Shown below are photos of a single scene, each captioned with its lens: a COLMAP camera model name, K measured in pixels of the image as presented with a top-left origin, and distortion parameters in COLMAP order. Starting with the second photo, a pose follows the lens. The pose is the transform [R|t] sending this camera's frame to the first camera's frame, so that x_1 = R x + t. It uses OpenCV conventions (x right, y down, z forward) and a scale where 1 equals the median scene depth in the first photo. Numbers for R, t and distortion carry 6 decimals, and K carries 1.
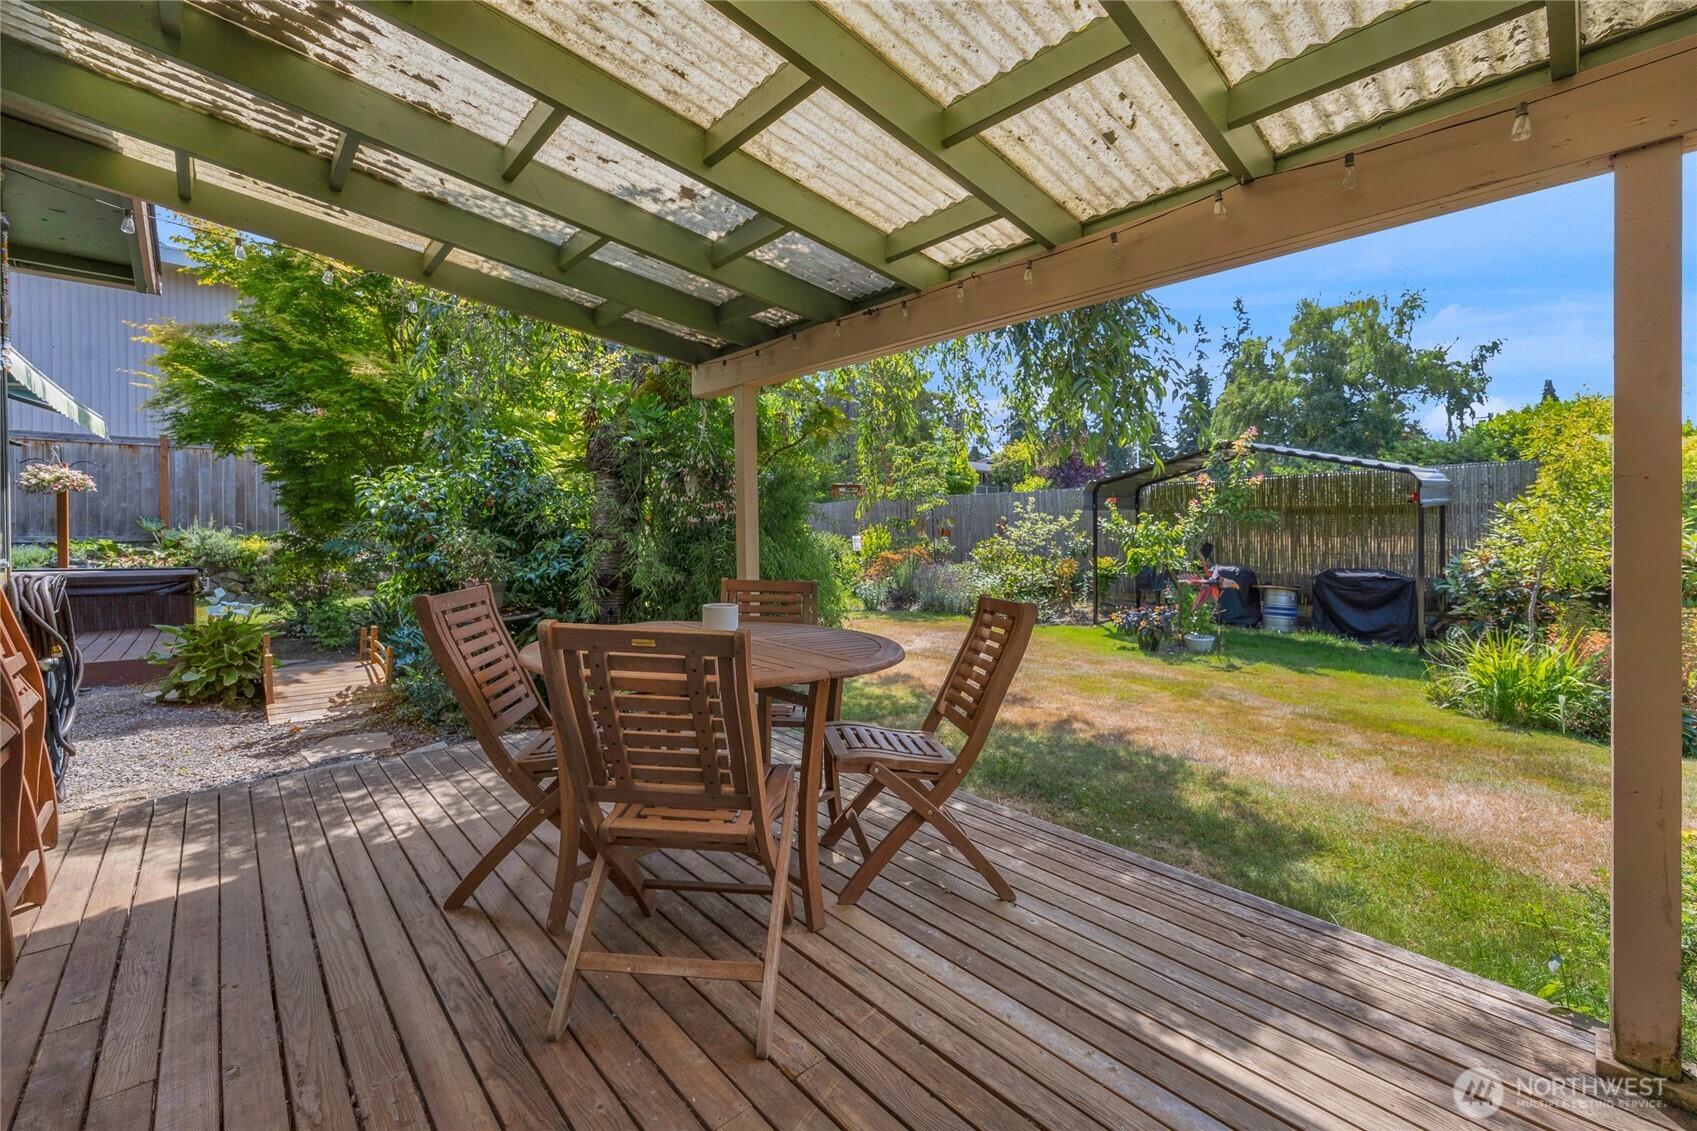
lens RADIAL K [[691.9, 0, 846.6], [0, 691.9, 553.9], [0, 0, 1]] dist [0.002803, 0.000234]
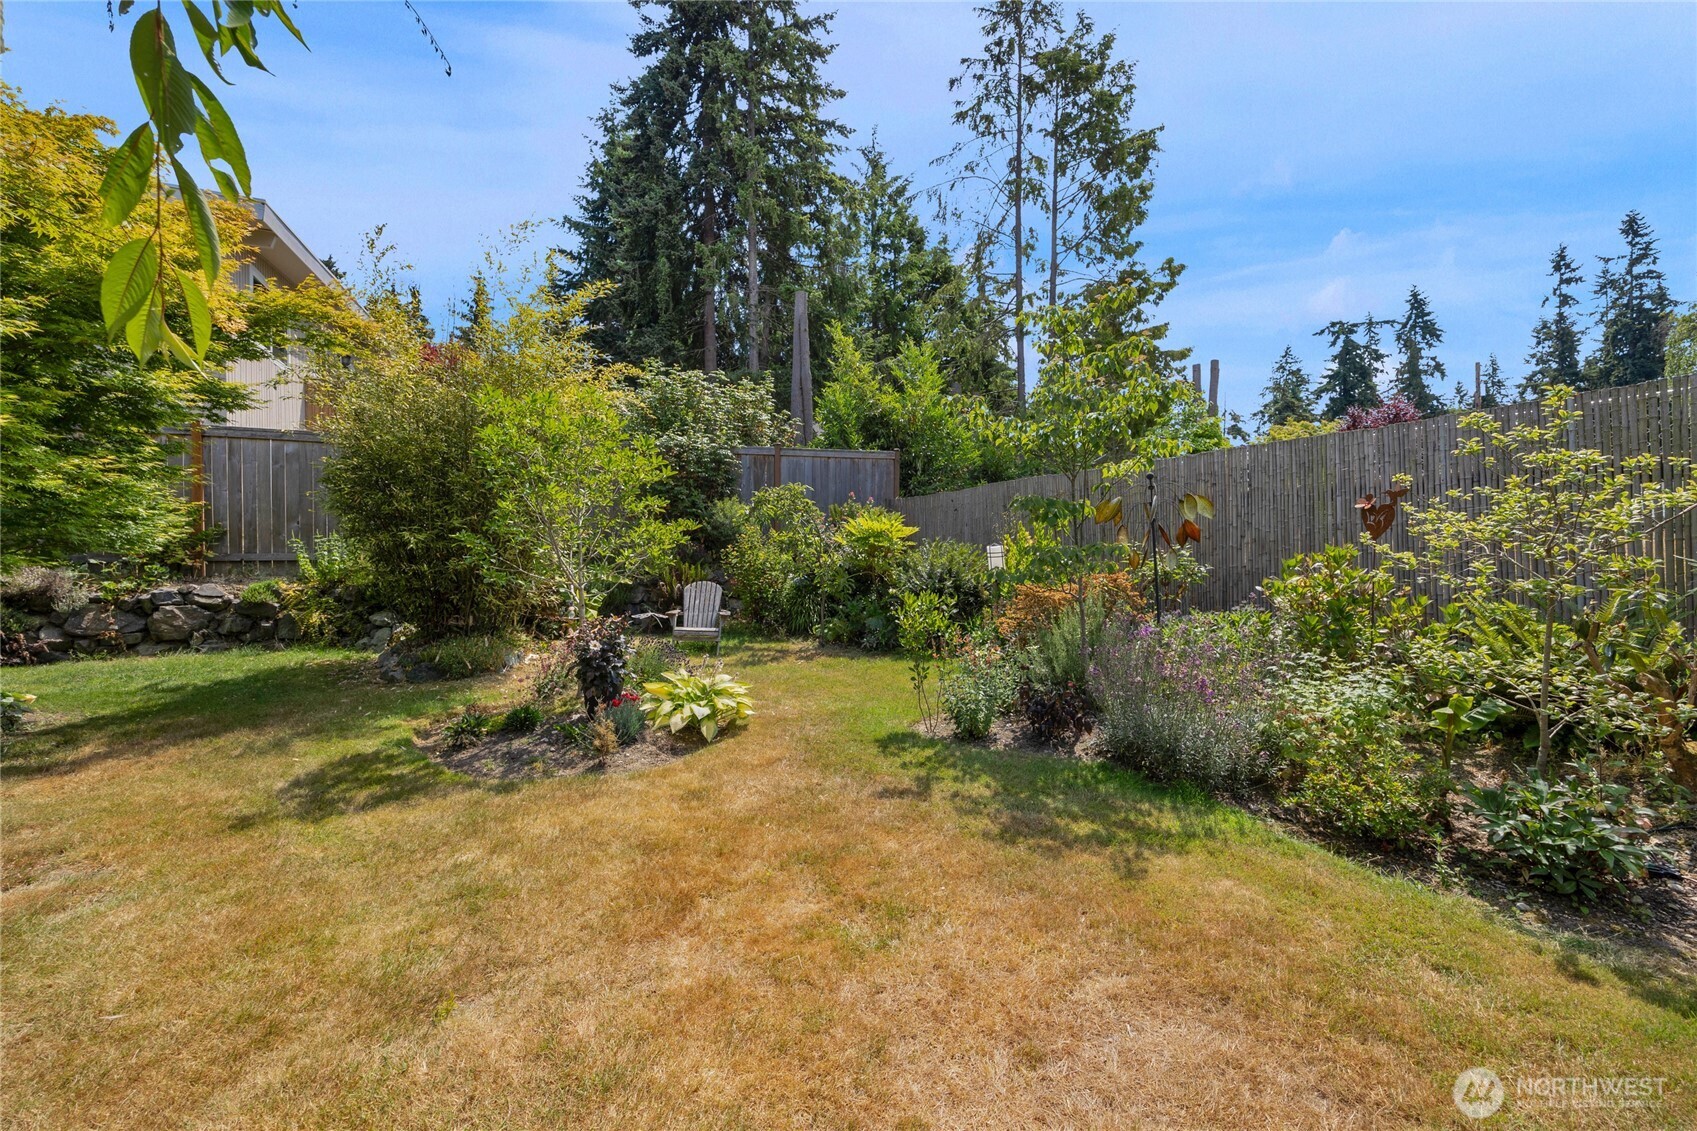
lens RADIAL K [[691.9, 0, 850.7], [0, 691.9, 560.5], [0, 0, 1]] dist [0.002803, 0.000234]
pose [[0.952205, -0.002289, -0.305452, 0.078581], [-0.000205, 0.999967, -0.008132, -0.011878], [0.305461, 0.007806, 0.952173, 0.538355]]
